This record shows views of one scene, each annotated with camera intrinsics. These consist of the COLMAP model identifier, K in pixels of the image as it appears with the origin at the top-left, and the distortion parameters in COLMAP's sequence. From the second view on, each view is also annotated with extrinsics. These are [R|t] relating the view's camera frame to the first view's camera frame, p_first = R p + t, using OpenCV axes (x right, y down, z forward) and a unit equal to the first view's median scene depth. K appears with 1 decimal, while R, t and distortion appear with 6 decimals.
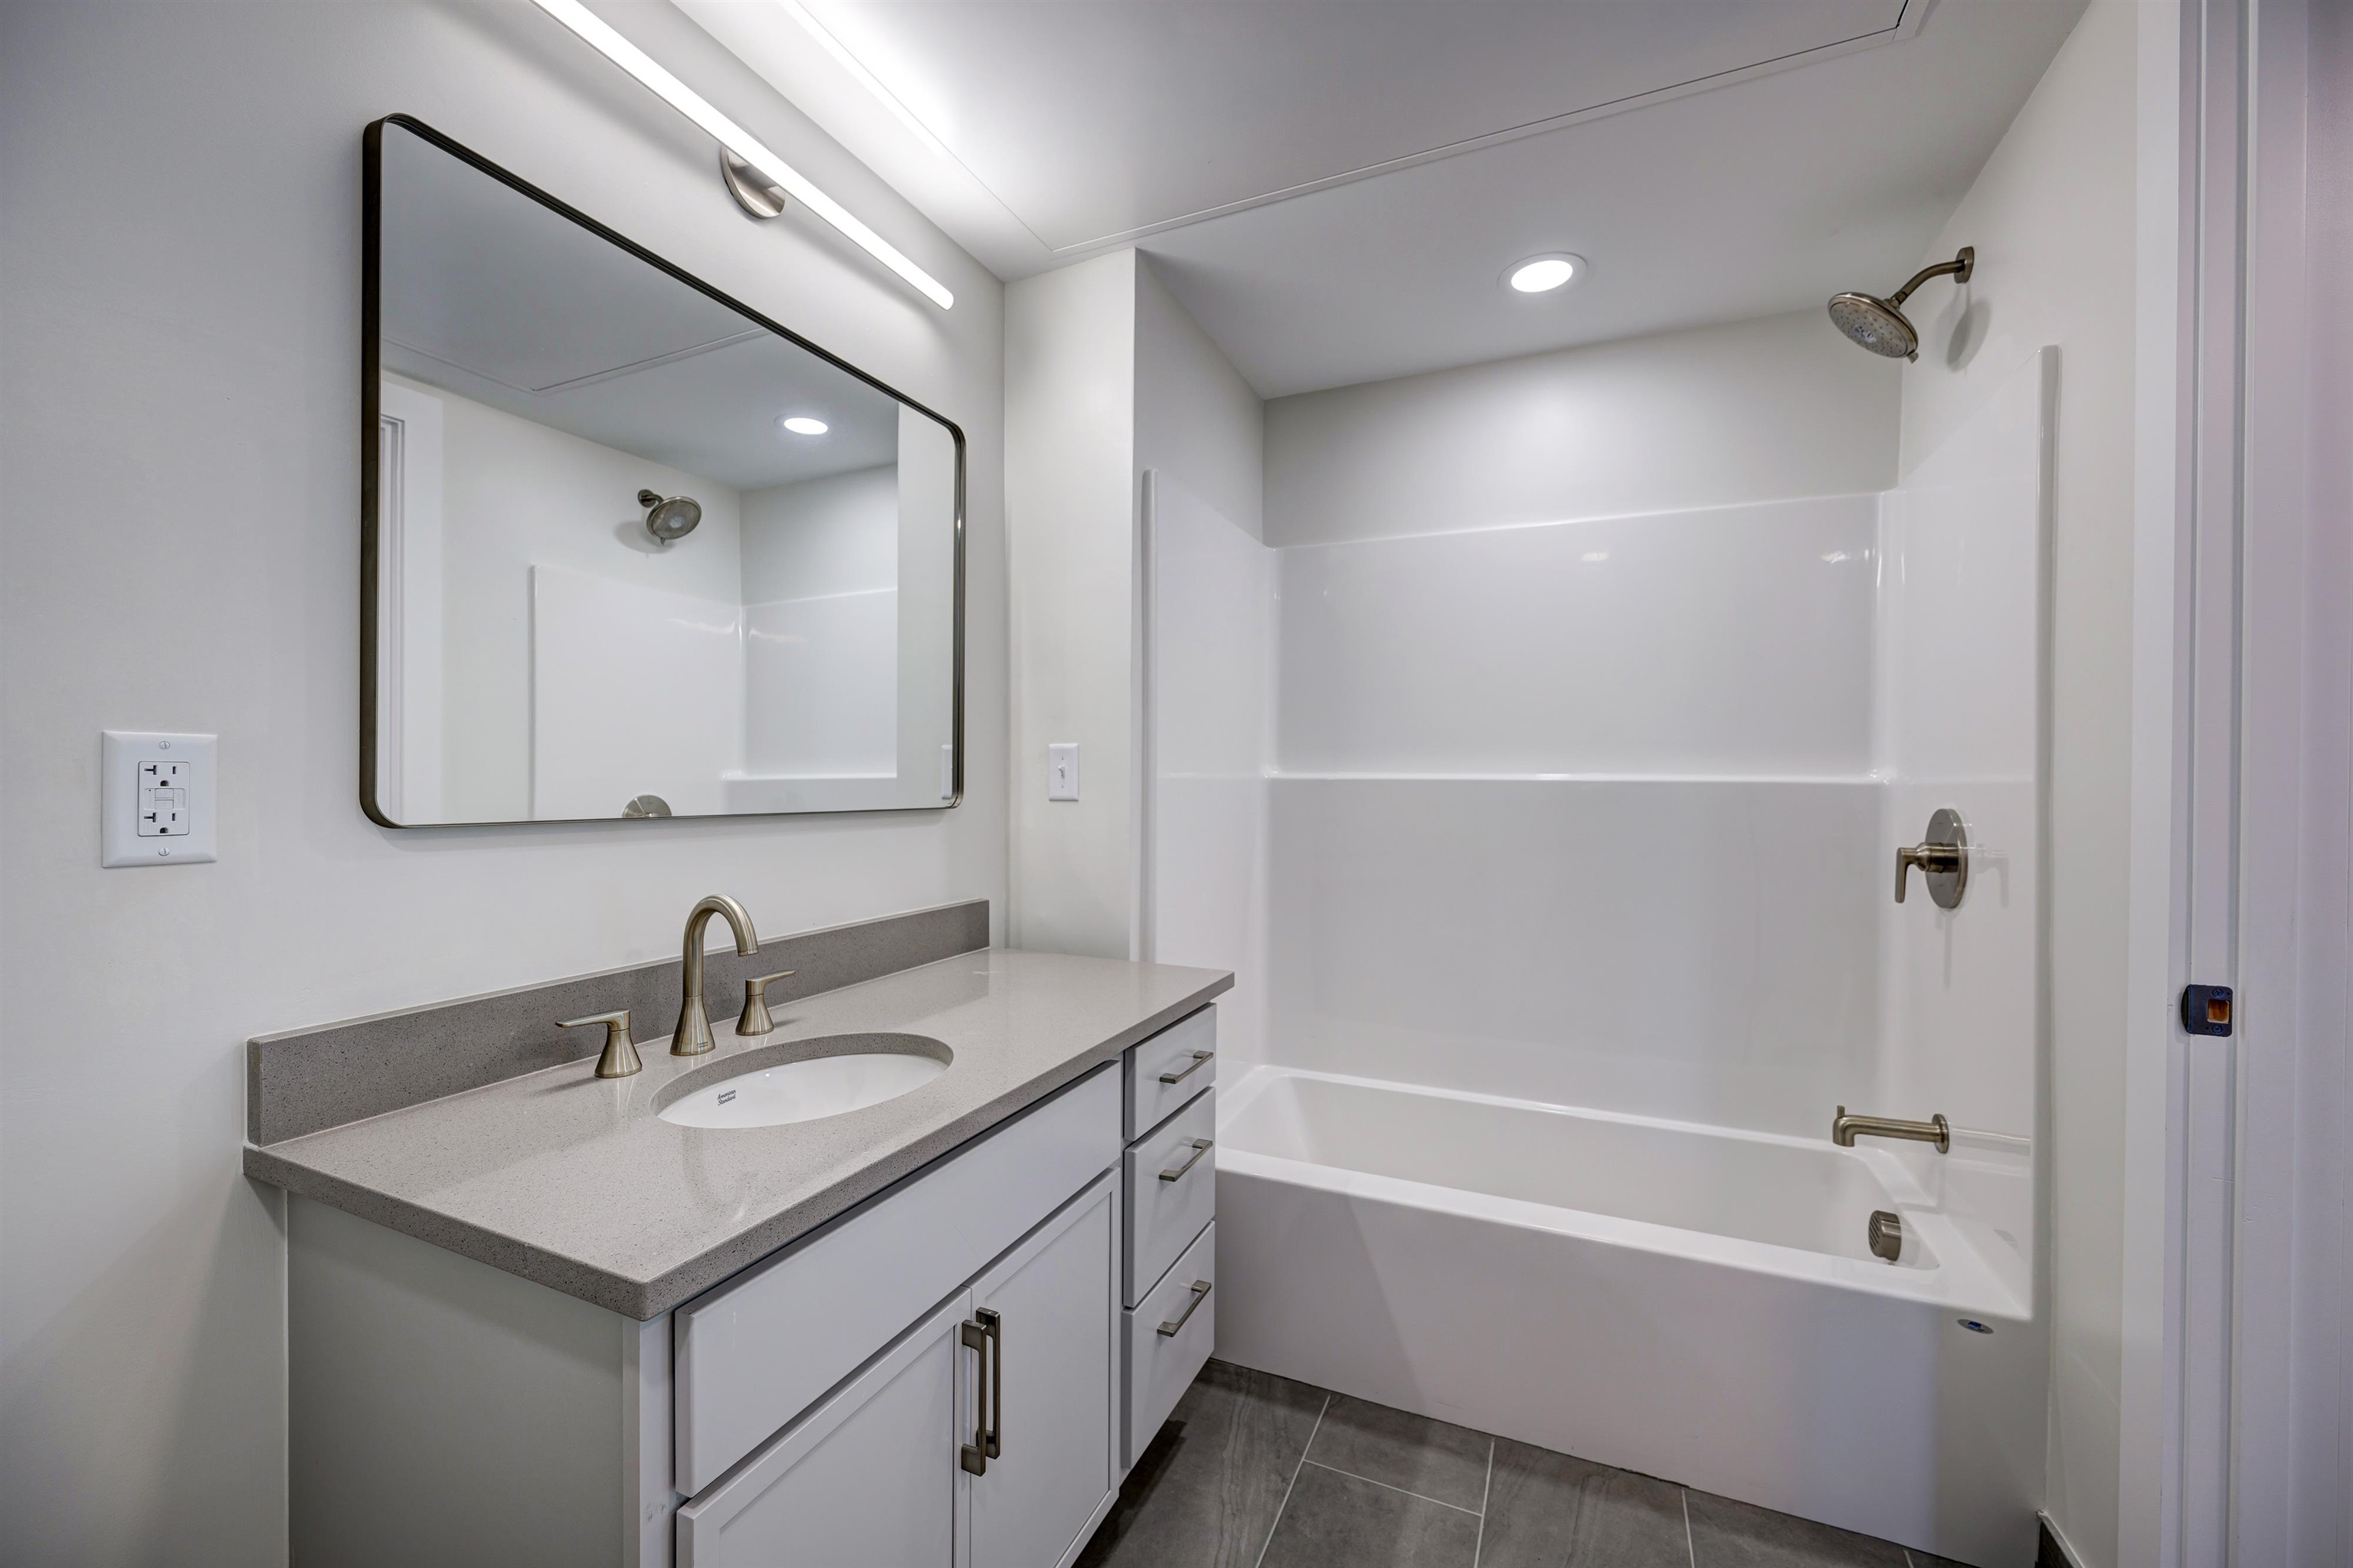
lens RADIAL K [[921.4, 0, 1176.5], [0, 921.4, 784.0], [0, 0, 1]] dist [-0.002228, -0.000081]
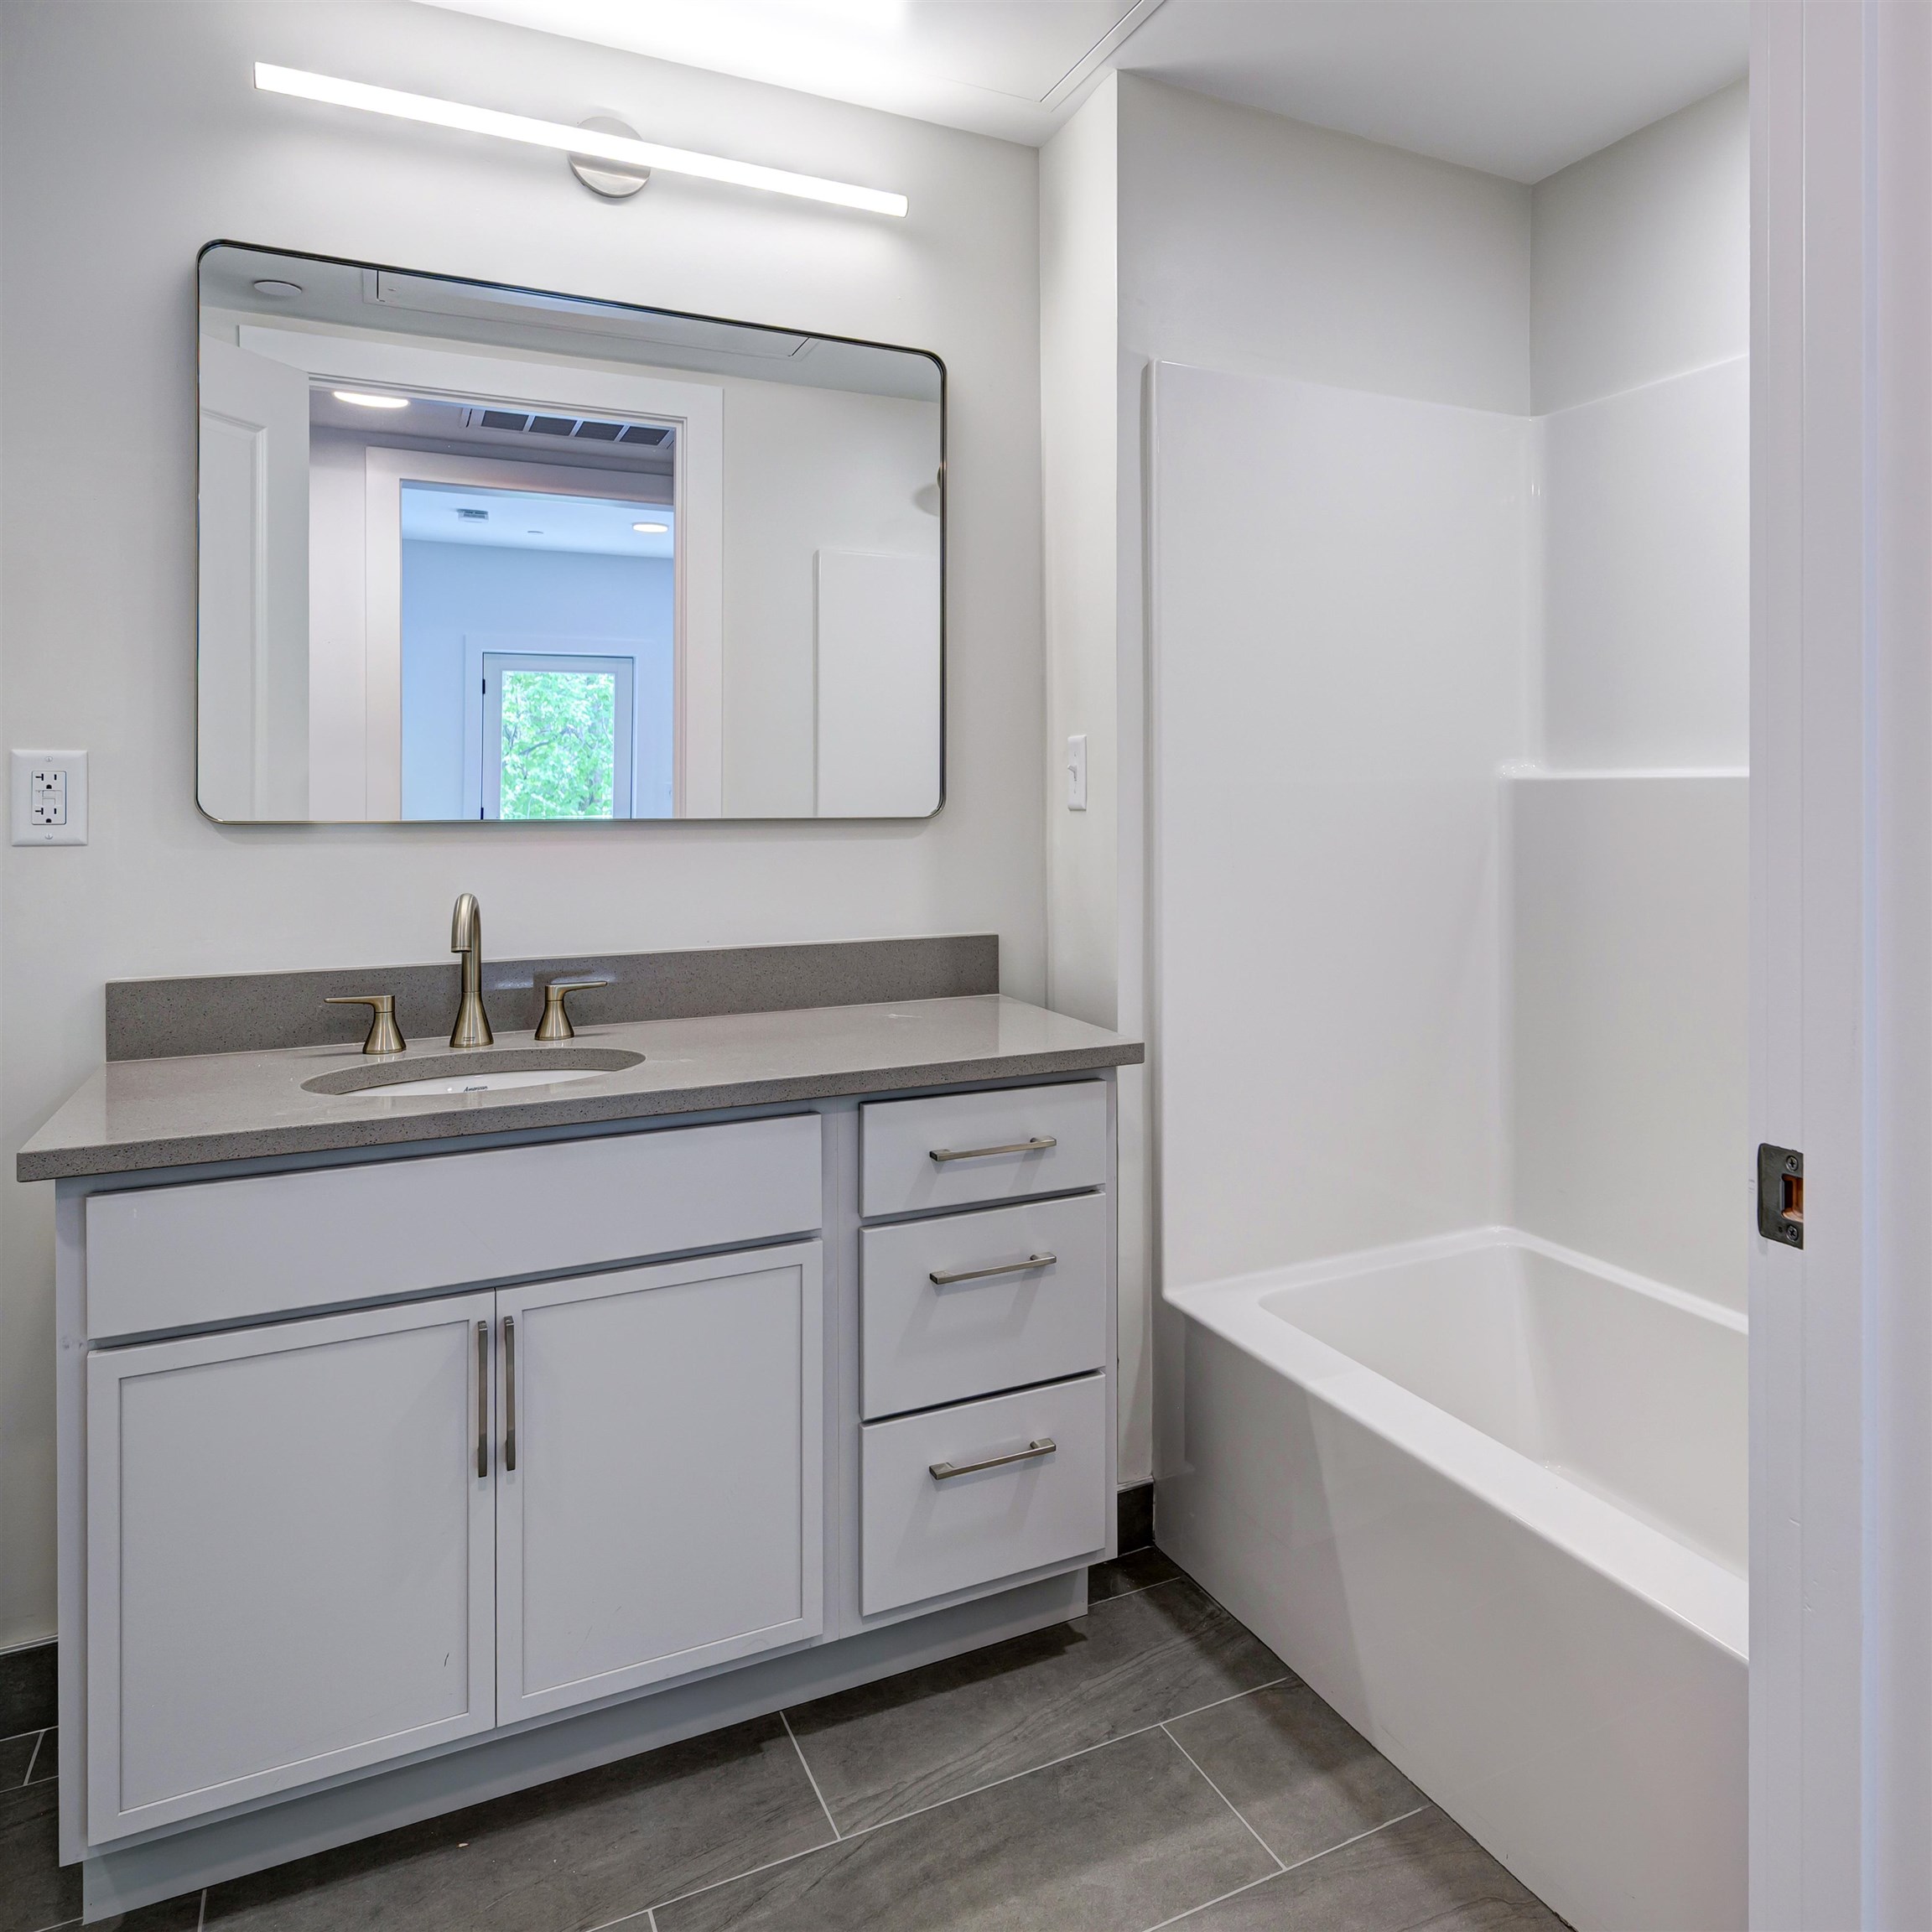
lens RADIAL K [[1316.2, 0, 965.5], [0, 1316.2, 785.4], [0, 0, 1]] dist [-0.003099, 0.004990]
pose [[0.834629, -0.005800, -0.550782, 0.640538], [0.002199, 0.999972, -0.007197, 0.008191], [0.550808, 0.004795, 0.834618, 0.059573]]
